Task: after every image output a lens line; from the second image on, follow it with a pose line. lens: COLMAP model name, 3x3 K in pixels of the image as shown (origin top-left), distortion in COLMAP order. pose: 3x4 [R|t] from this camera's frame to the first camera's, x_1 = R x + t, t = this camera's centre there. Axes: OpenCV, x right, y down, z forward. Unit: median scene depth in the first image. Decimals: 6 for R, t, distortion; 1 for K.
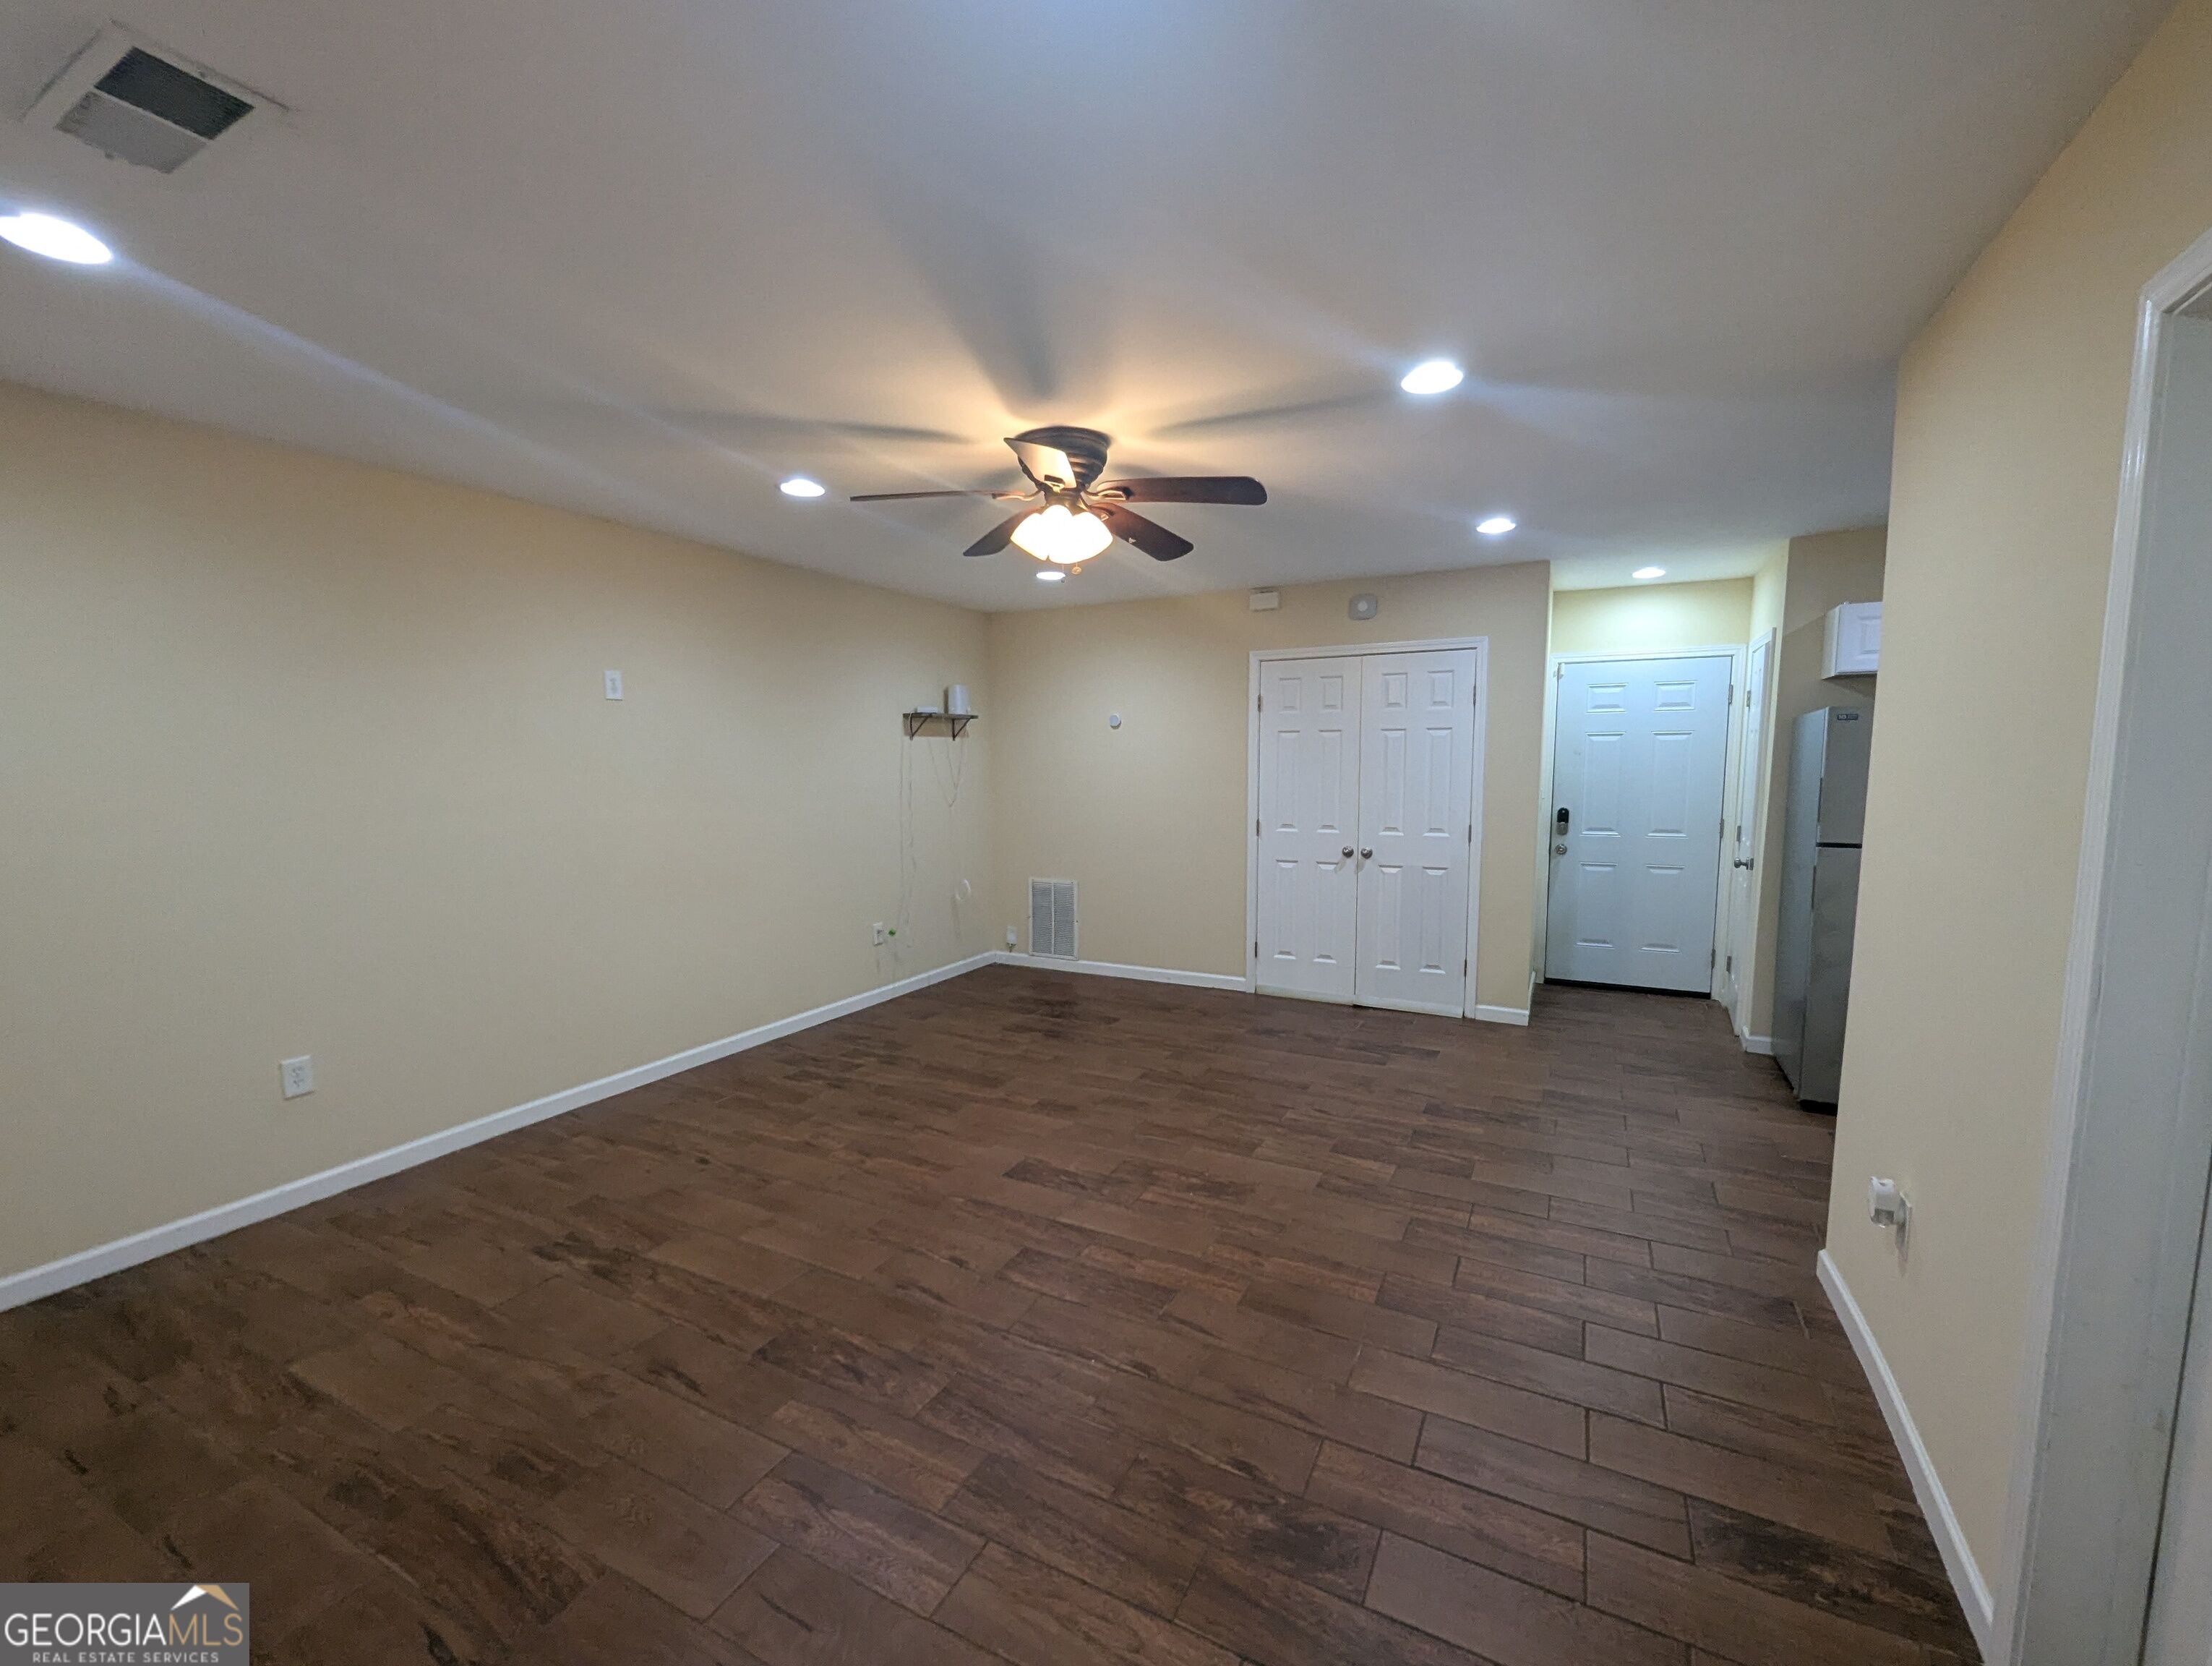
lens RADIAL K [[919.8, 0, 1098.6], [0, 919.8, 853.0], [0, 0, 1]] dist [0.004396, -0.002360]
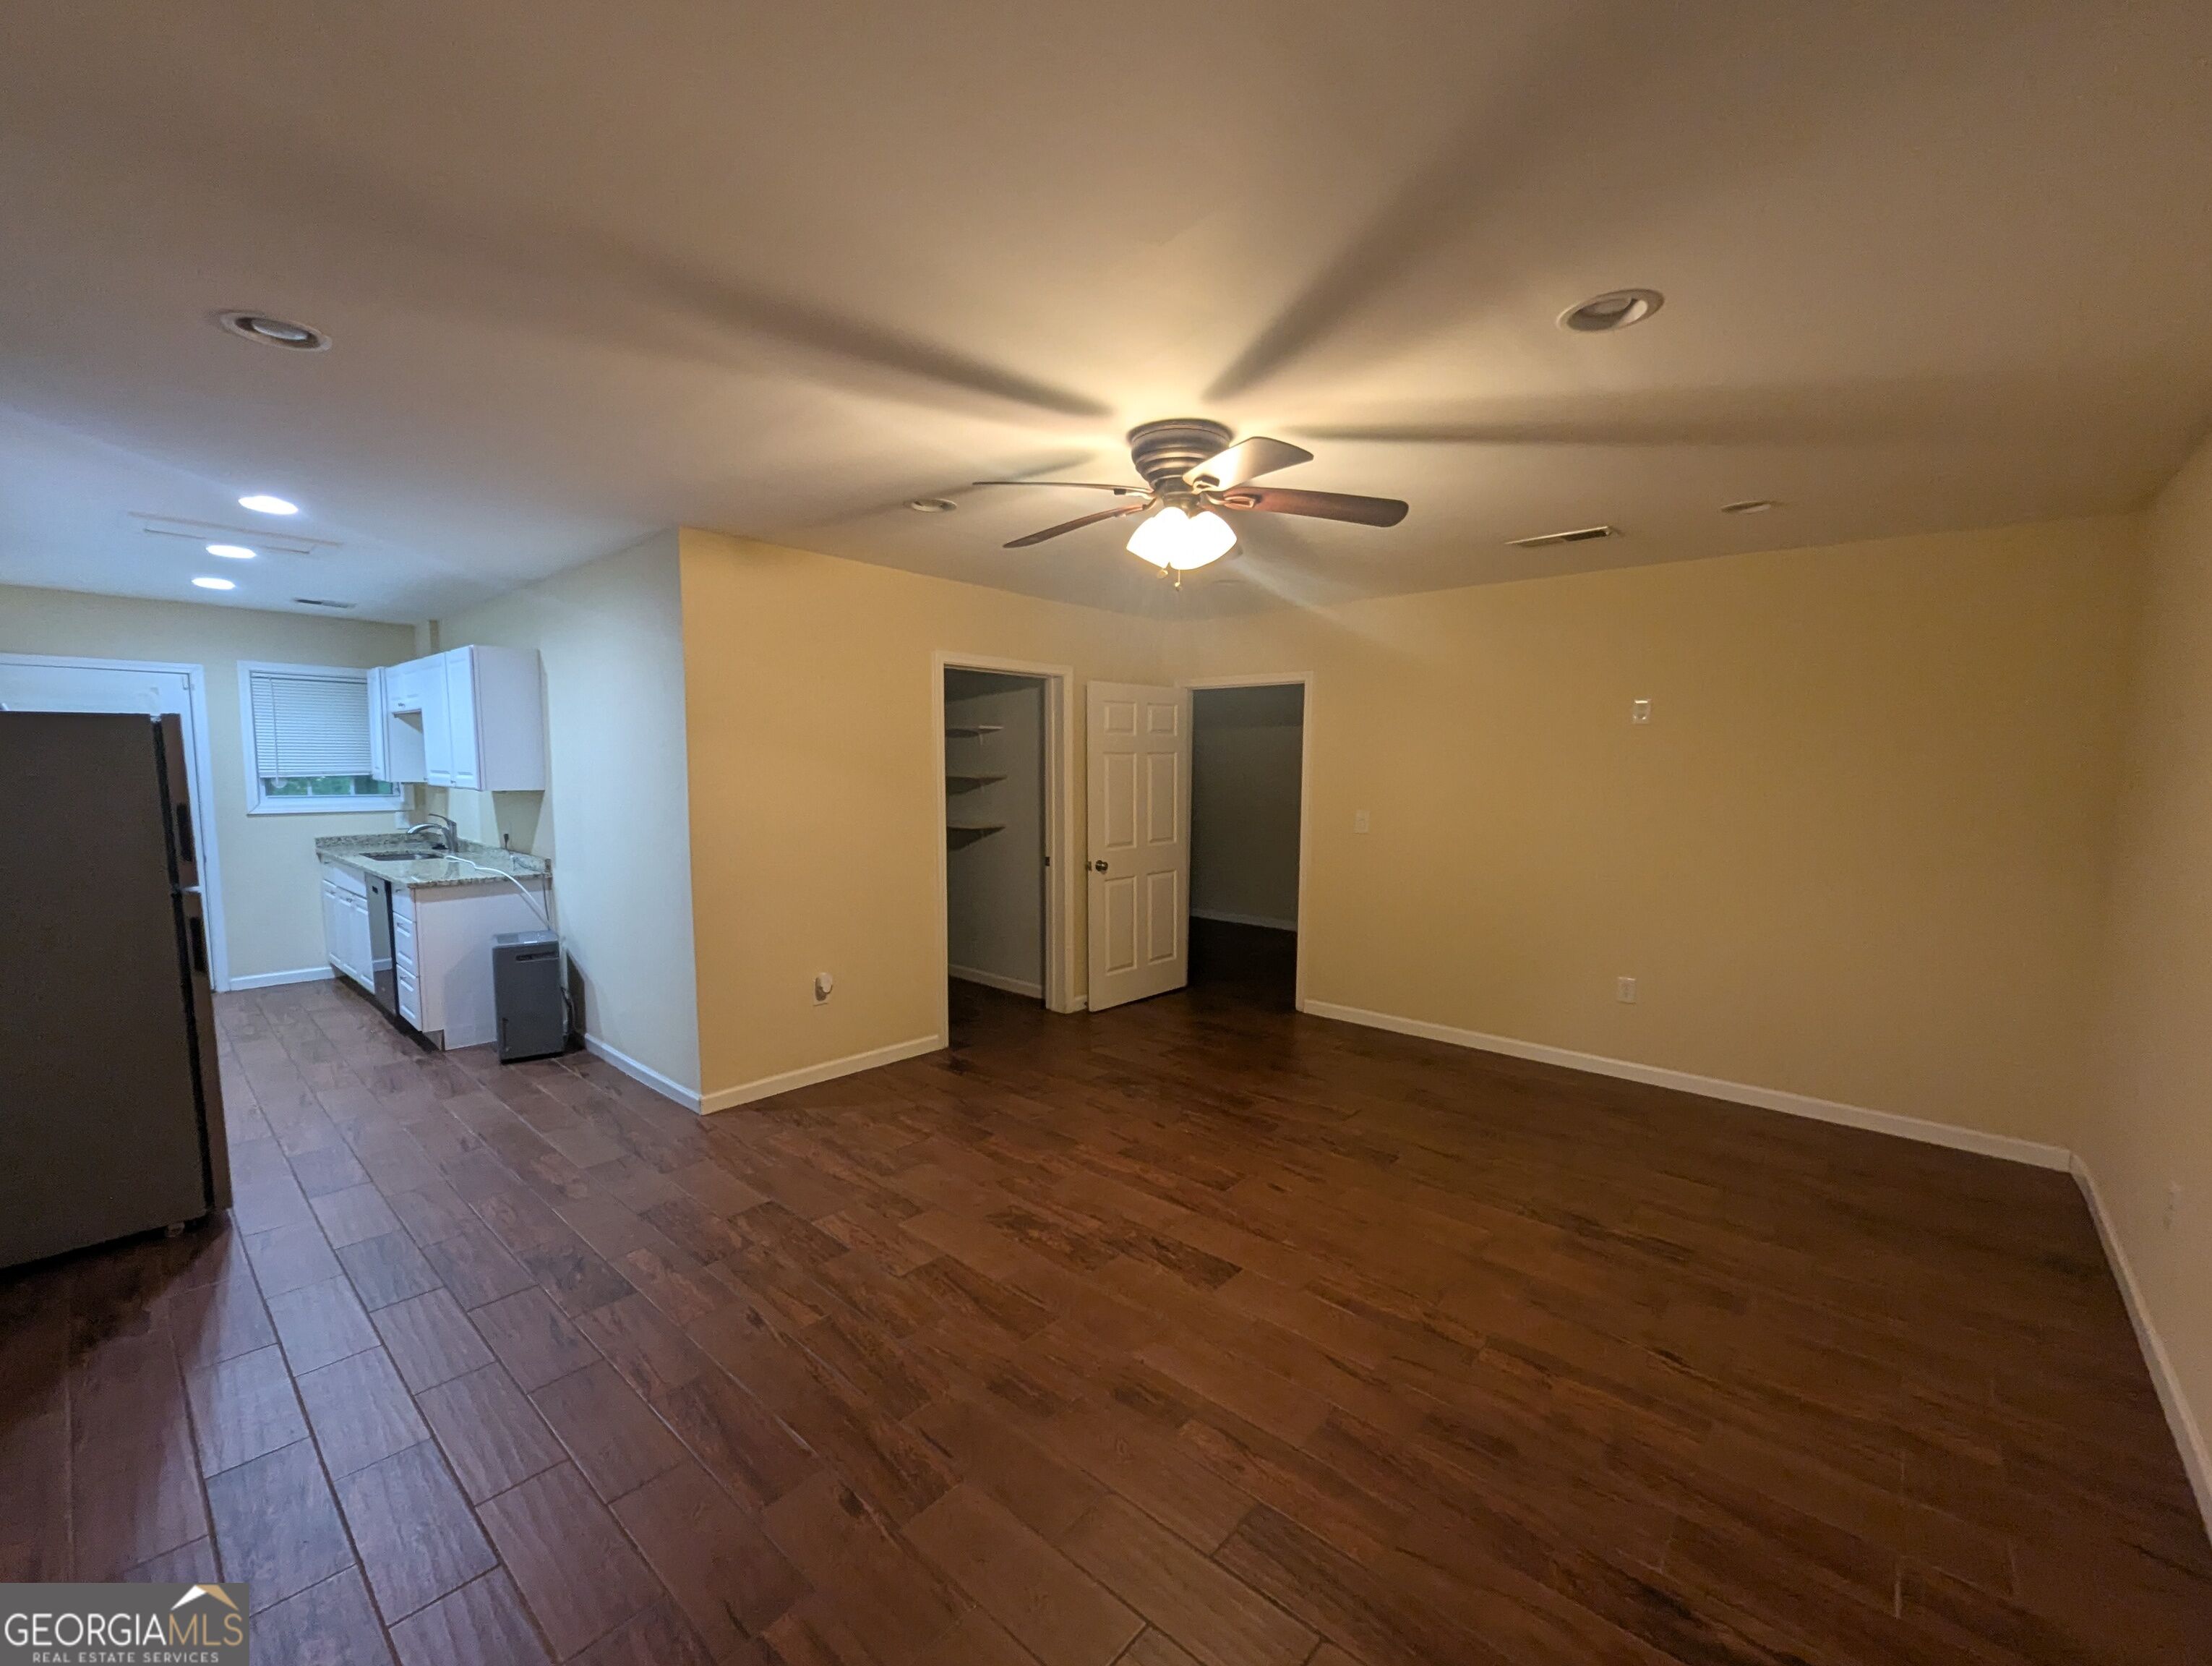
lens RADIAL K [[919.8, 0, 1103.6], [0, 919.8, 846.7], [0, 0, 1]] dist [0.004396, -0.002360]
pose [[-0.970758, -0.020658, 0.239172, -0.167492], [0.024410, 0.982632, 0.183952, -0.186953], [-0.238818, 0.184411, -0.953393, 1.691736]]
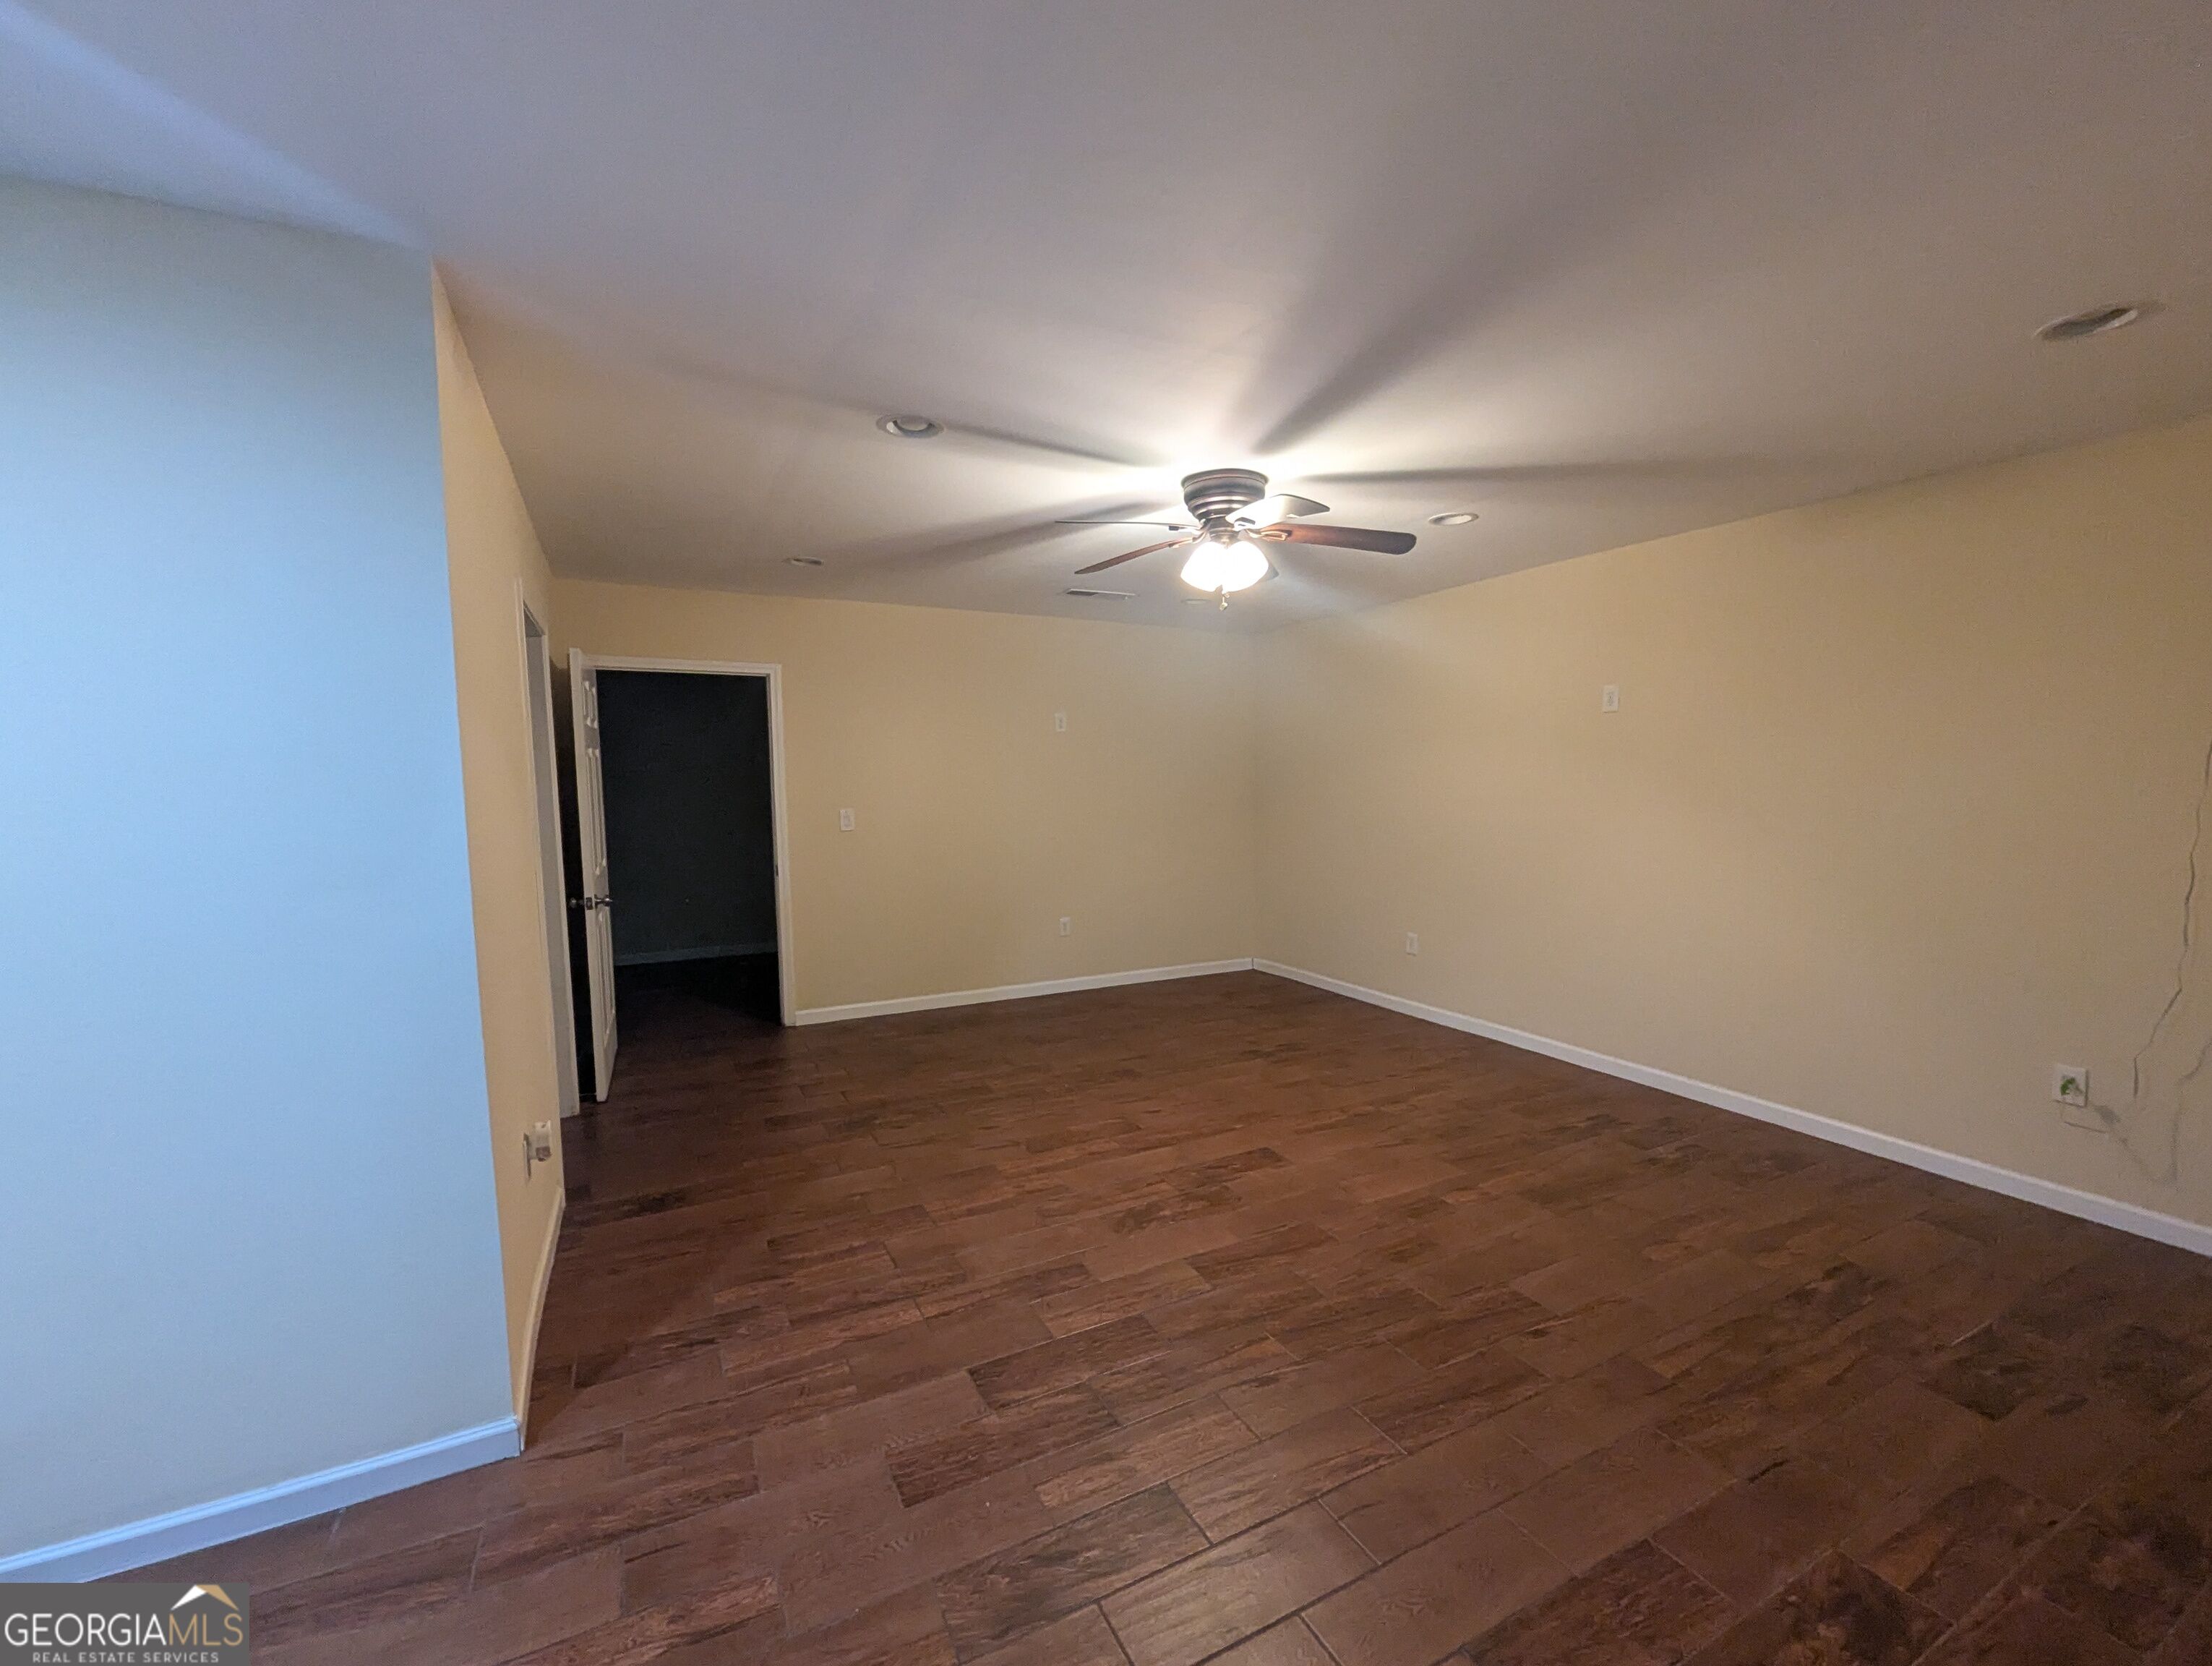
lens RADIAL K [[919.8, 0, 1109.8], [0, 919.8, 838.4], [0, 0, 1]] dist [0.004396, -0.002360]
pose [[-0.567337, 0.066948, -0.820759, 0.839081], [-0.073357, 0.988619, 0.131347, -0.138403], [0.820211, 0.134727, -0.555969, 1.342503]]
